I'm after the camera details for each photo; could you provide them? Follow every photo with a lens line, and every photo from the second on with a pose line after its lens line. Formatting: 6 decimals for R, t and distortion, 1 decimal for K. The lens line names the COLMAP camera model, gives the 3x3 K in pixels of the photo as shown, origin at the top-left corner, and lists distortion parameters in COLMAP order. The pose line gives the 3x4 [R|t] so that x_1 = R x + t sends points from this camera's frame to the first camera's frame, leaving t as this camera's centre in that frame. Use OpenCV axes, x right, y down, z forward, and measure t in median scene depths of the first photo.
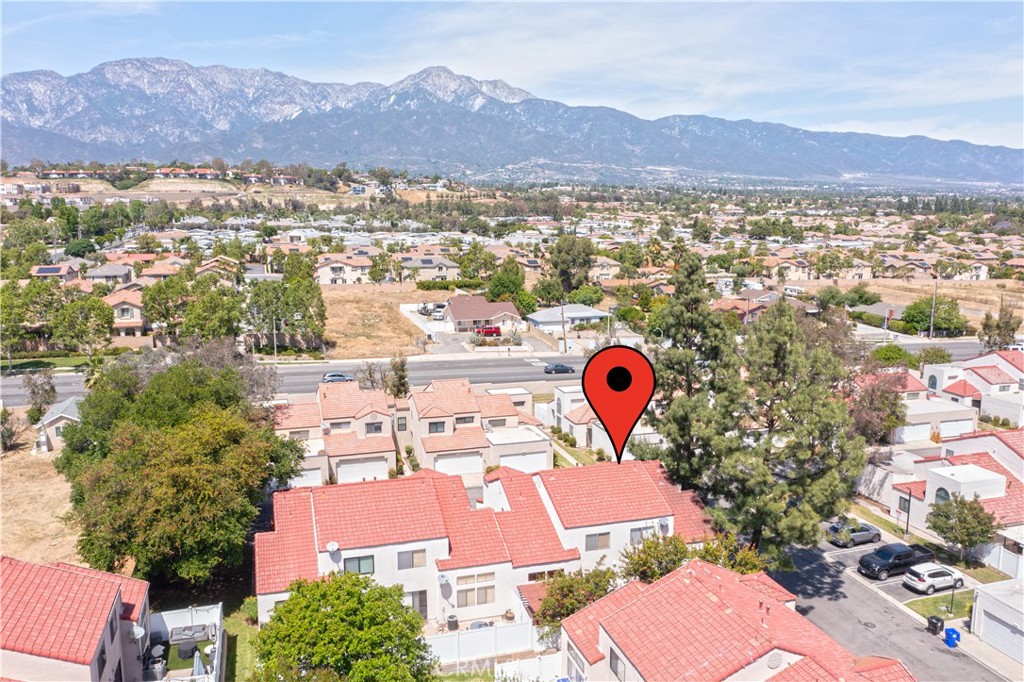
lens RADIAL K [[819.9, 0, 512.0], [0, 819.9, 341.0], [0, 0, 1]] dist [-0.004533, 0.011349]
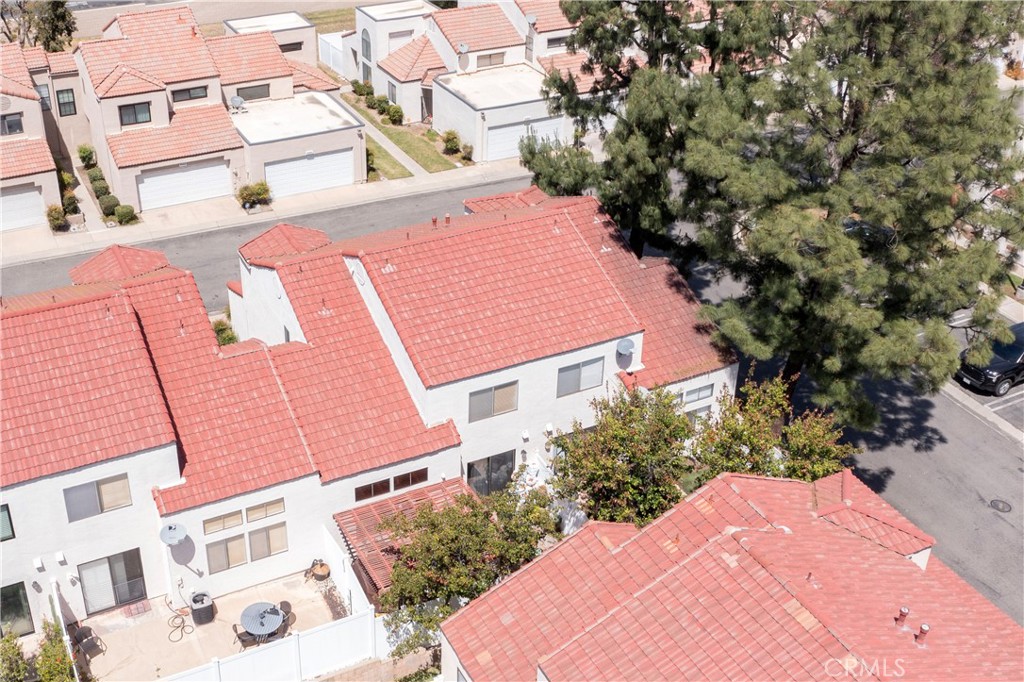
lens RADIAL K [[1282.7, 0, 445.4], [0, 1282.7, 340.1], [0, 0, 1]] dist [-0.007081, 0.015741]
pose [[0.990360, -0.070909, 0.118987, -0.002915], [0.026850, 0.941012, 0.337306, -0.012708], [-0.135887, -0.330859, 0.933845, 0.092765]]
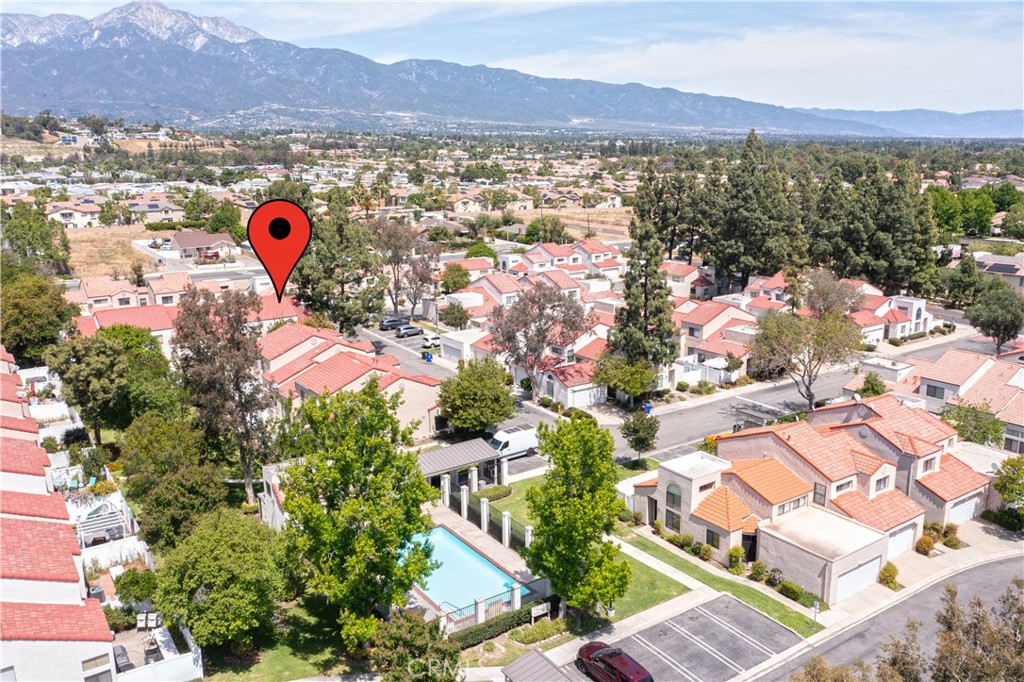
lens RADIAL K [[819.9, 0, 512.0], [0, 819.9, 341.0], [0, 0, 1]] dist [-0.004533, 0.011349]
pose [[0.953701, -0.080146, 0.289880, 0.039591], [0.061760, 0.995488, 0.072044, 0.056827], [-0.294346, -0.050806, 0.954348, -0.360769]]
